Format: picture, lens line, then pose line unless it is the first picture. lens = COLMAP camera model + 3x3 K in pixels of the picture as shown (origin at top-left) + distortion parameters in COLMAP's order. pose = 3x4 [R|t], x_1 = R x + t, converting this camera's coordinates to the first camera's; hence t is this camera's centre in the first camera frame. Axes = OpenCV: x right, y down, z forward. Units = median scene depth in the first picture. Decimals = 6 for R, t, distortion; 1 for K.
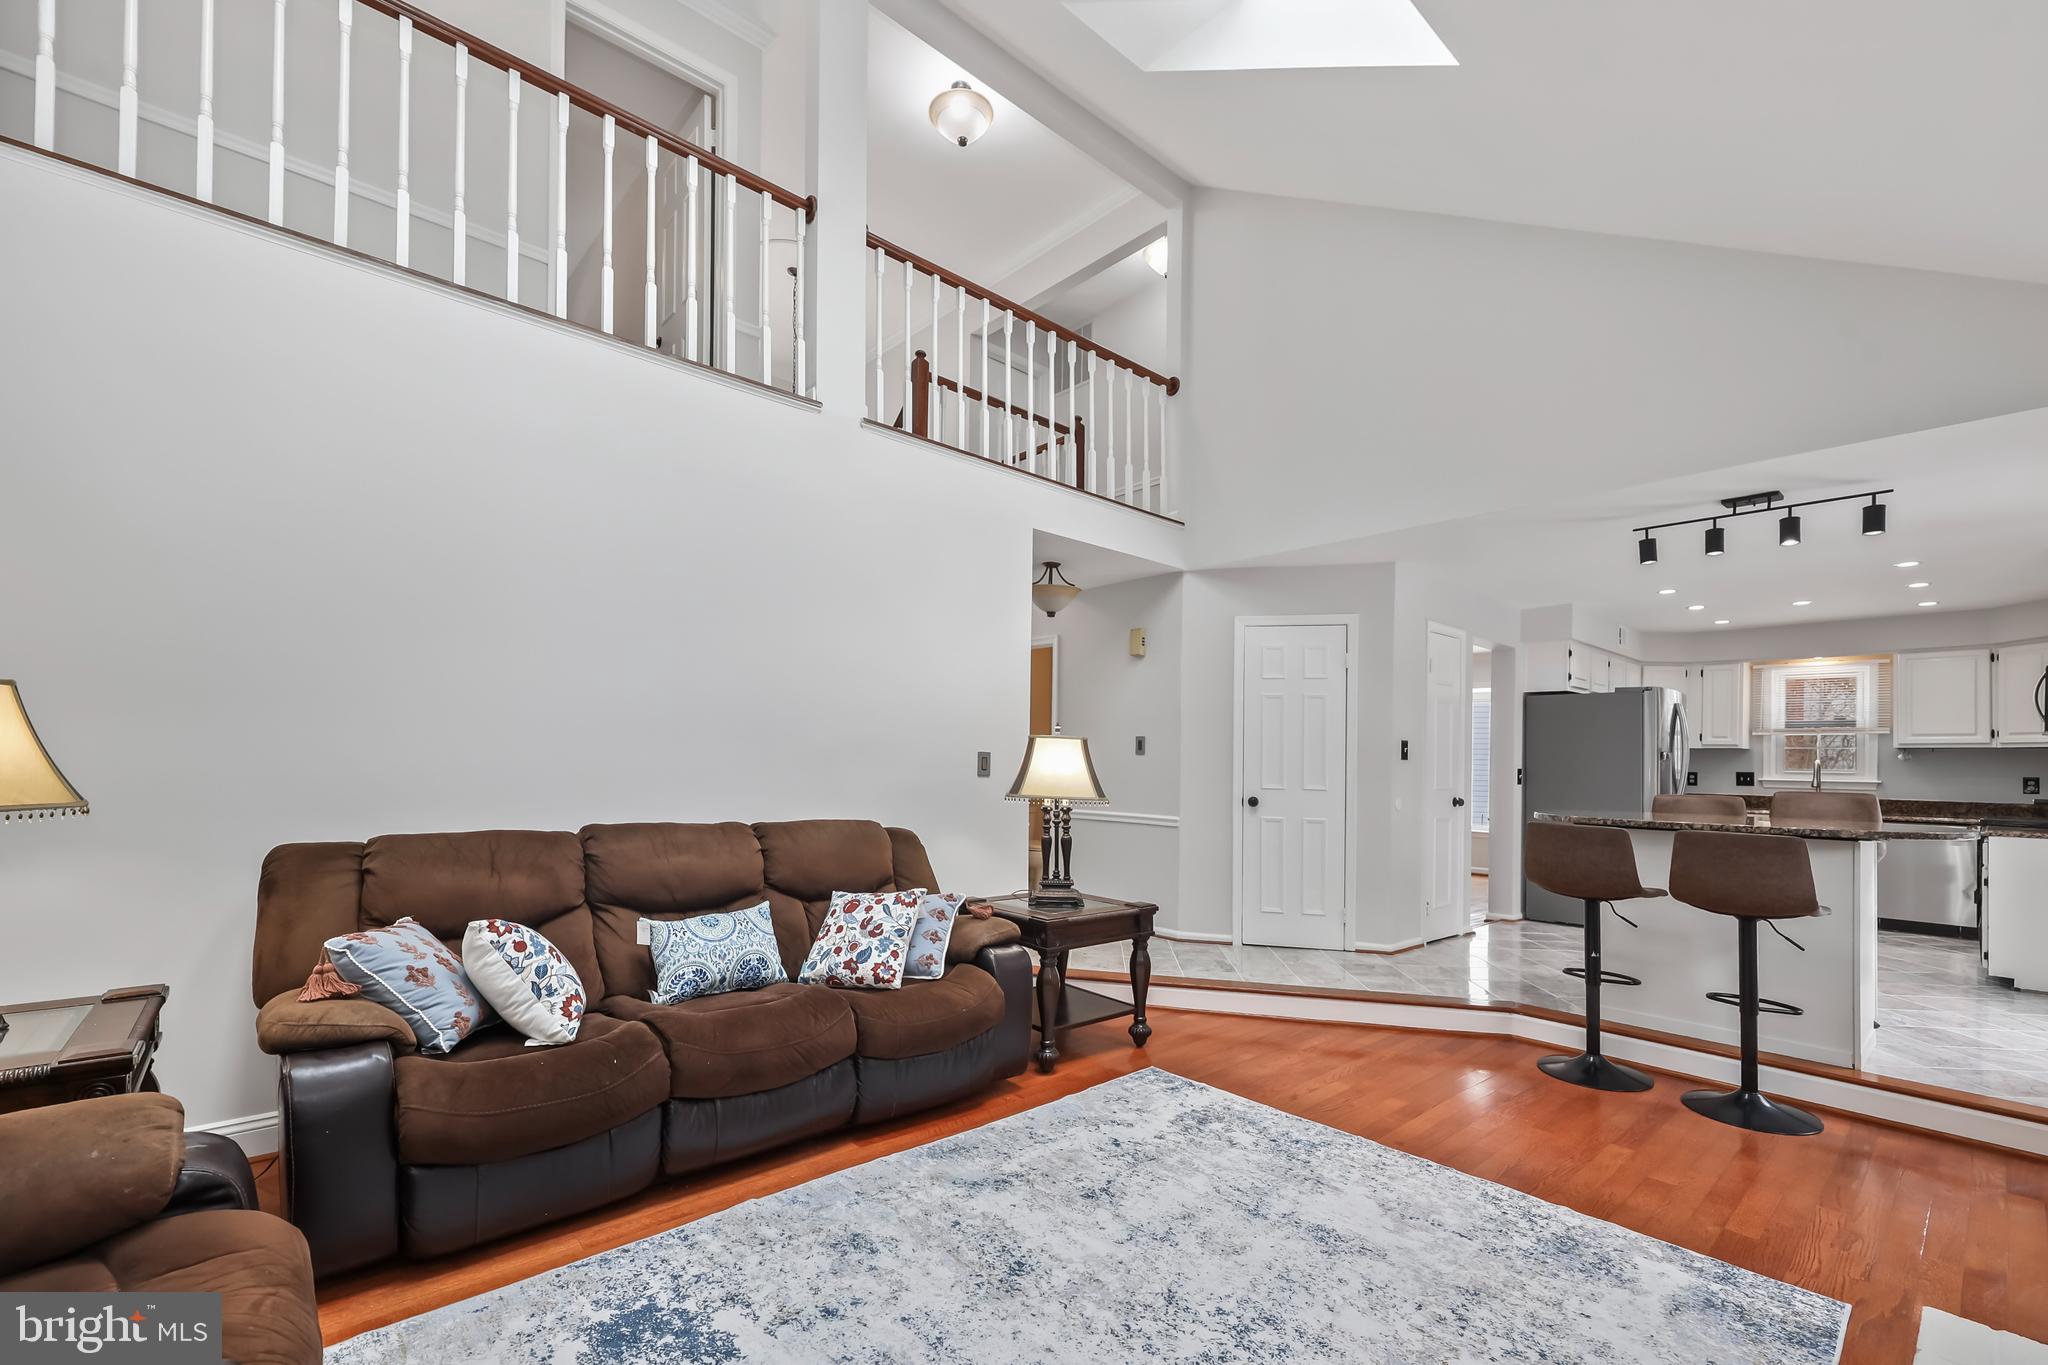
lens RADIAL K [[850.2, 0, 1036.5], [0, 850.2, 760.0], [0, 0, 1]] dist [-0.000546, 0.000087]
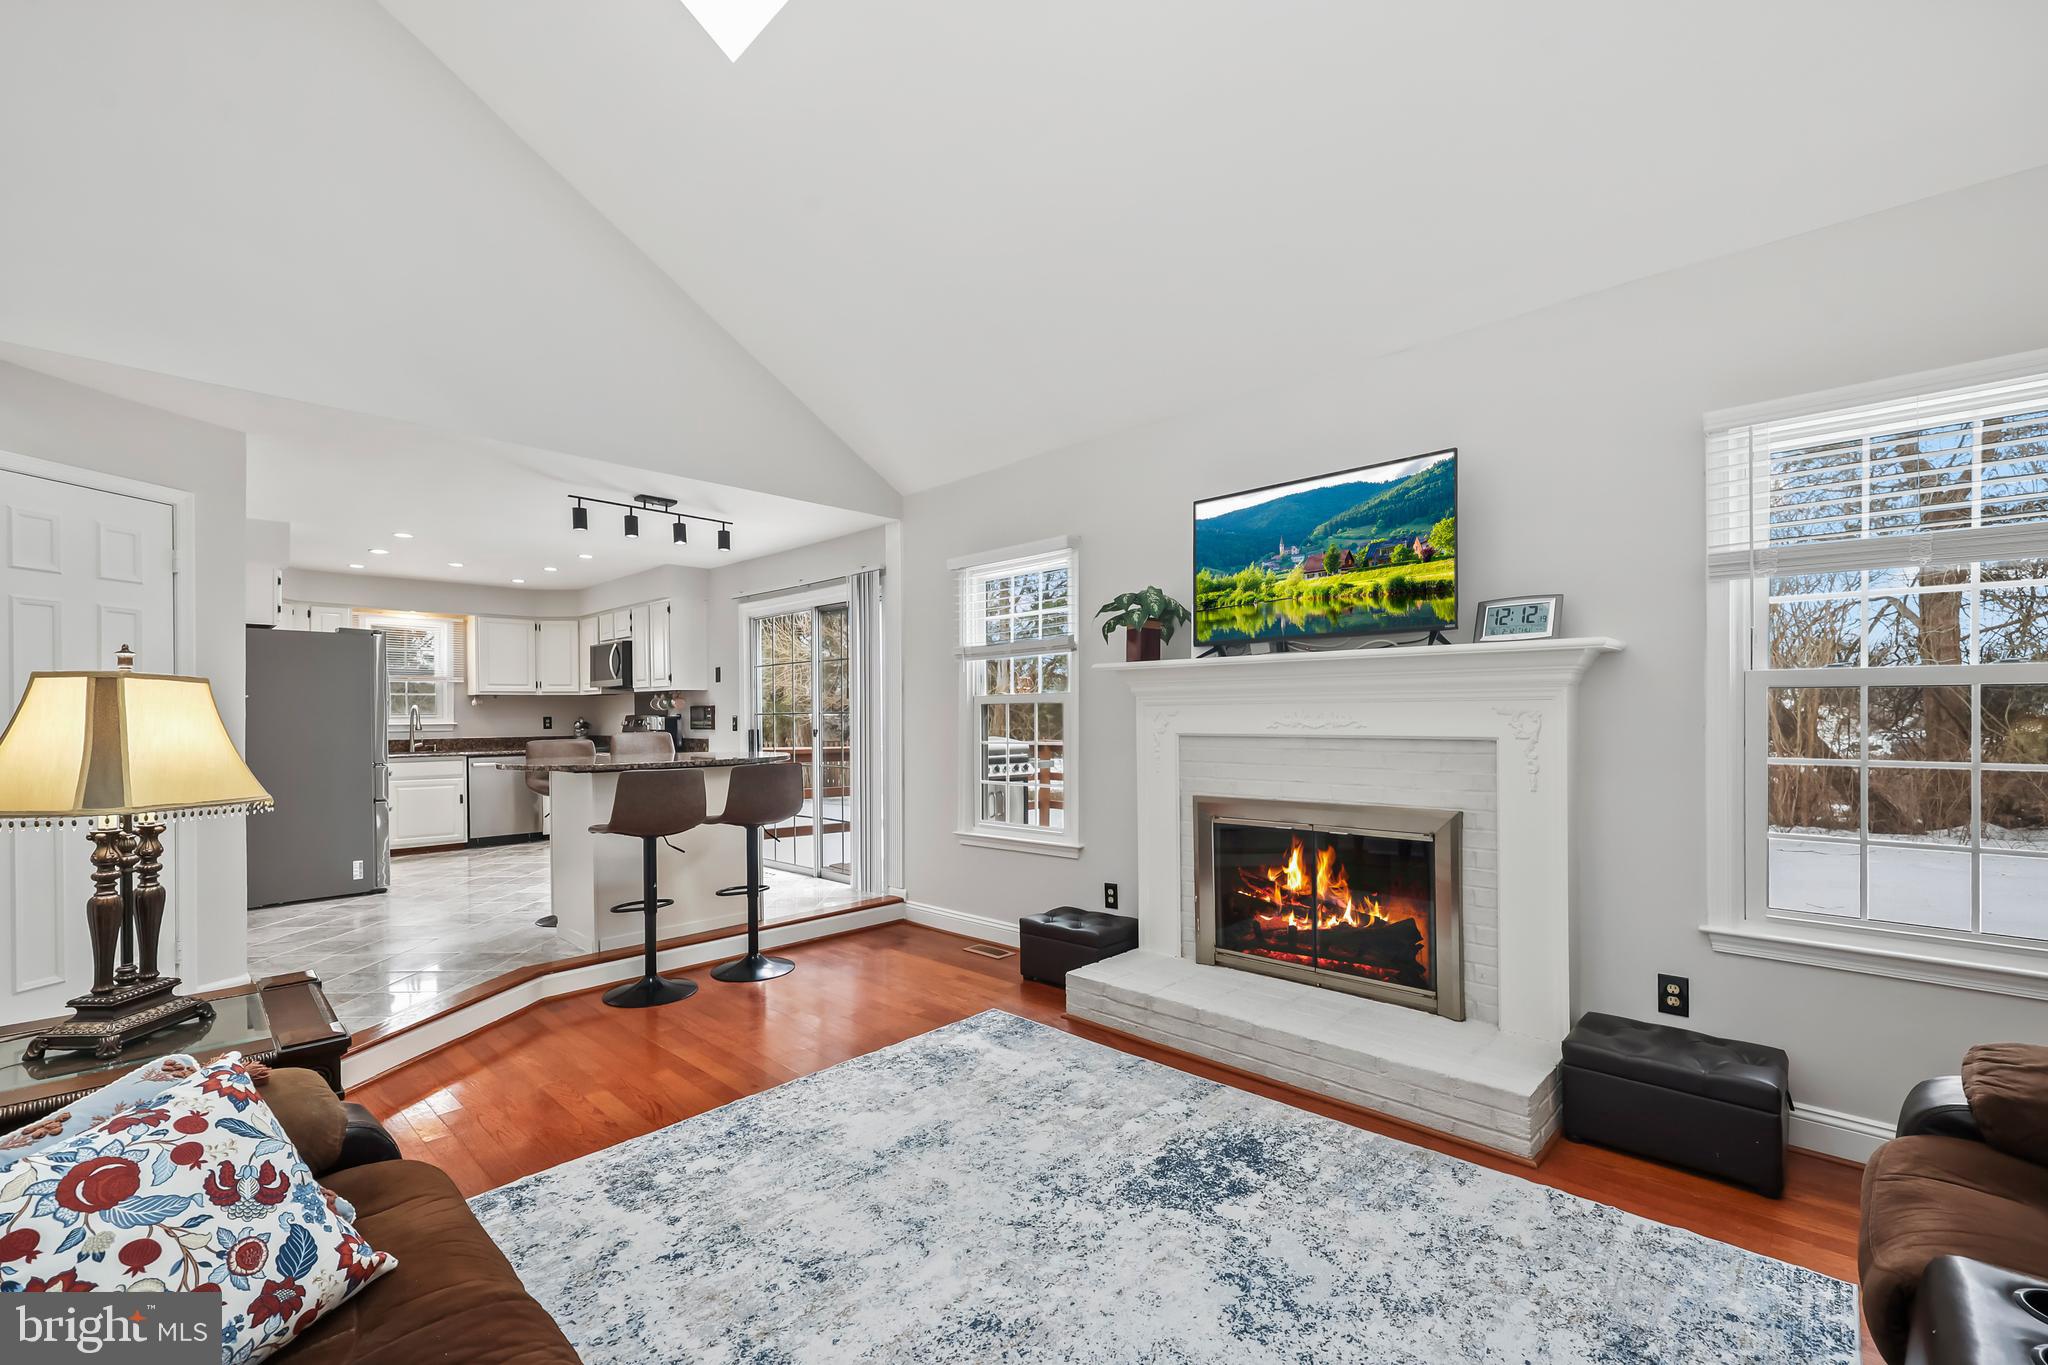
lens RADIAL K [[878.6, 0, 1021.0], [0, 878.6, 700.5], [0, 0, 1]] dist [-0.001896, -0.000439]
pose [[-0.073429, -0.001723, 0.997299, -0.484805], [0.000199, 0.999998, 0.001743, -0.014471], [-0.997300, 0.000327, -0.073428, 0.555907]]
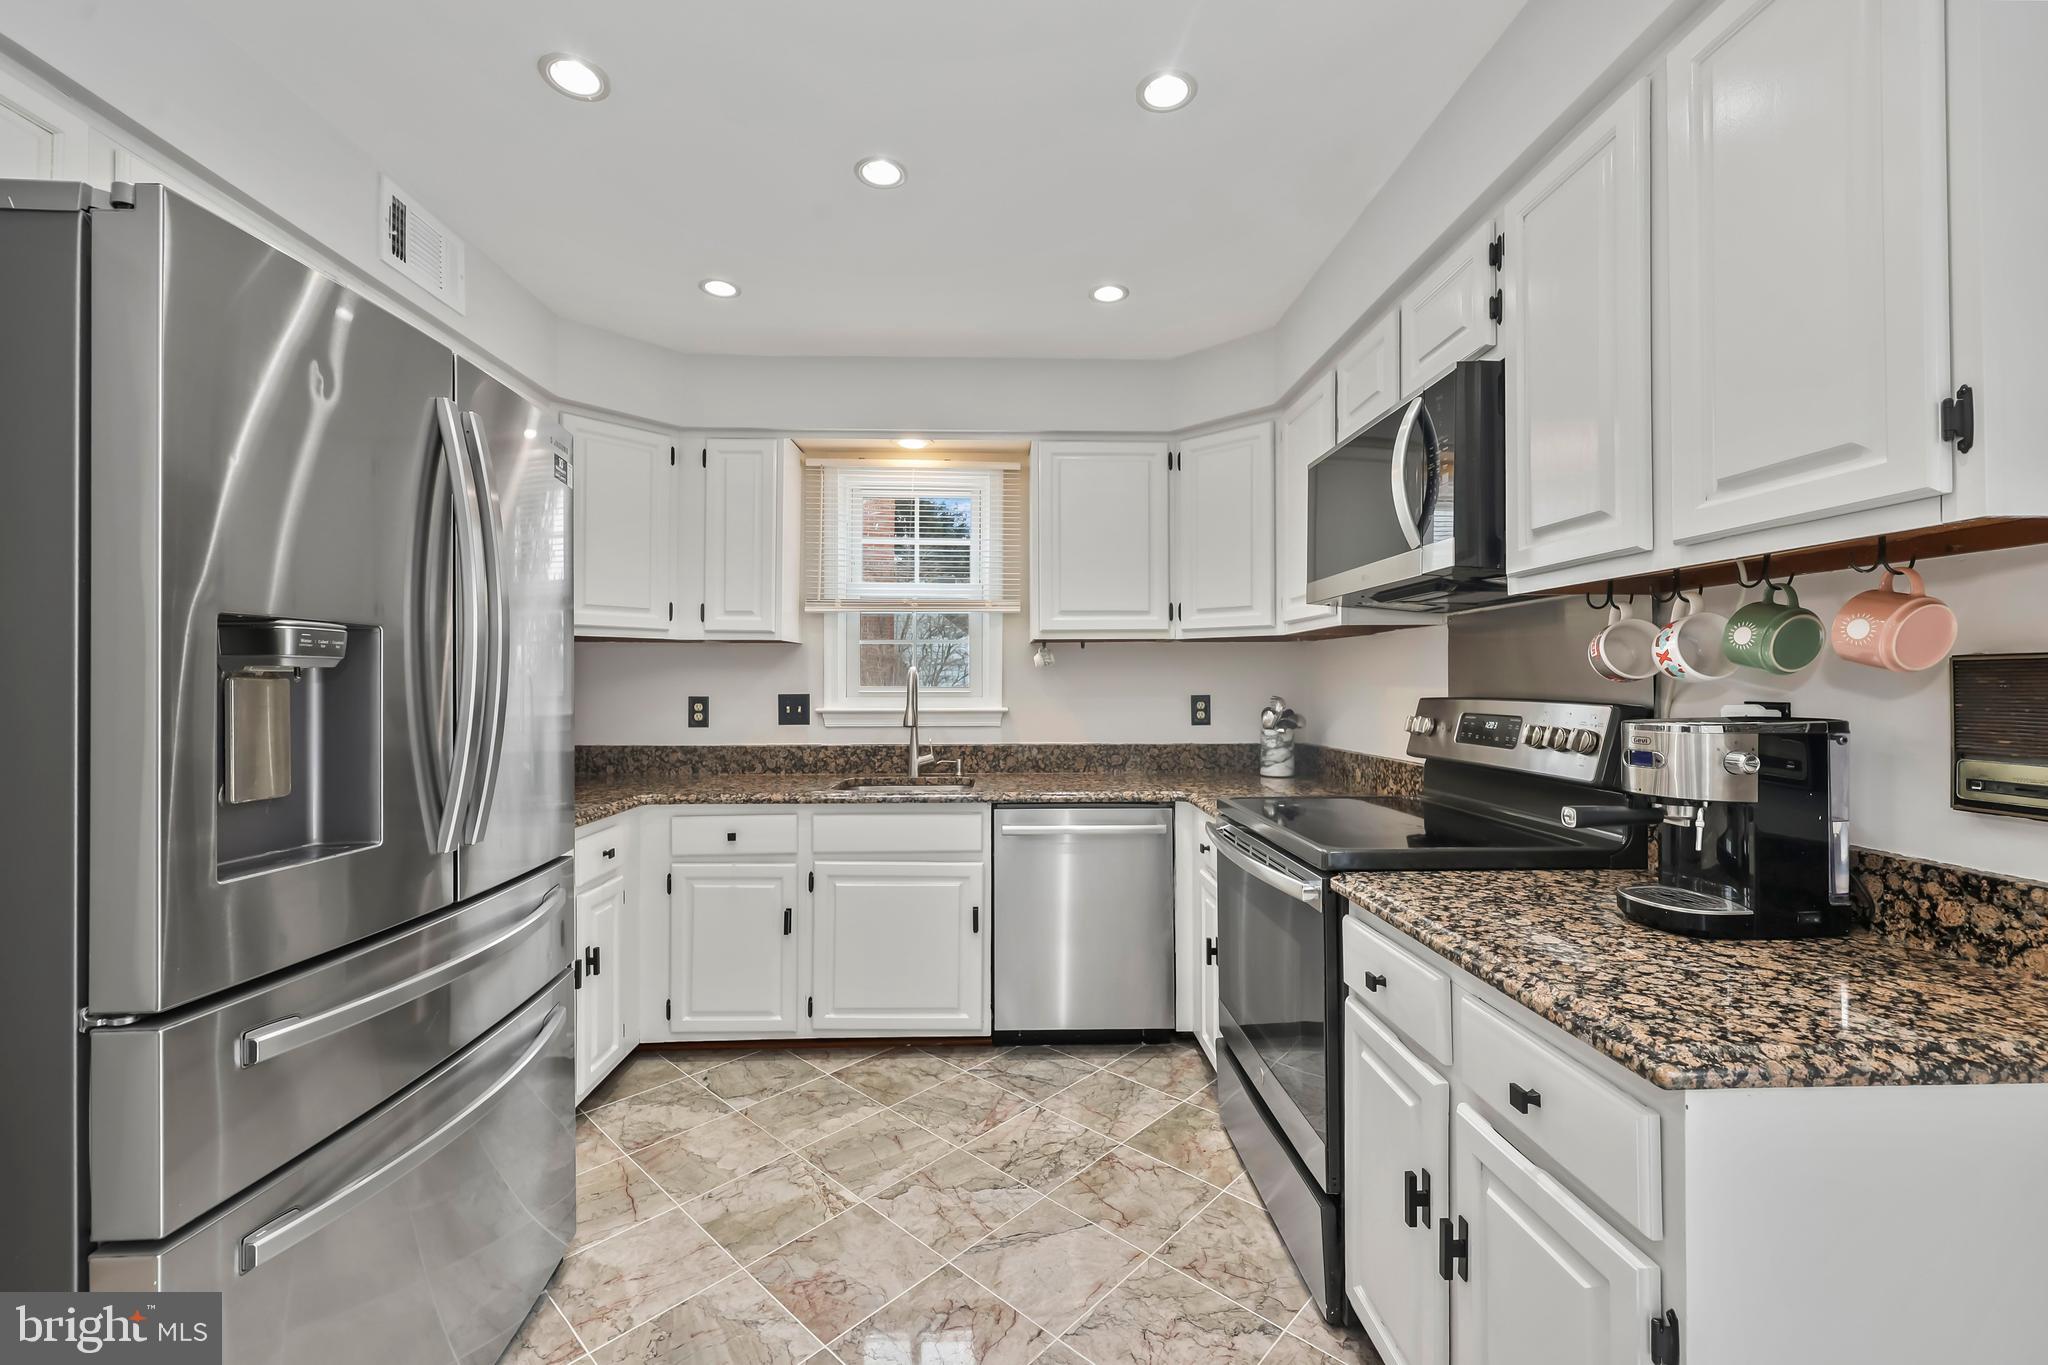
lens RADIAL K [[850.2, 0, 1047.4], [0, 850.2, 681.1], [0, 0, 1]] dist [-0.000546, 0.000087]
pose [[0.605073, -0.017271, 0.795983, 1.086665], [0.008365, 0.999847, 0.015335, 0.002939], [-0.796126, -0.002621, 0.605125, 1.210235]]
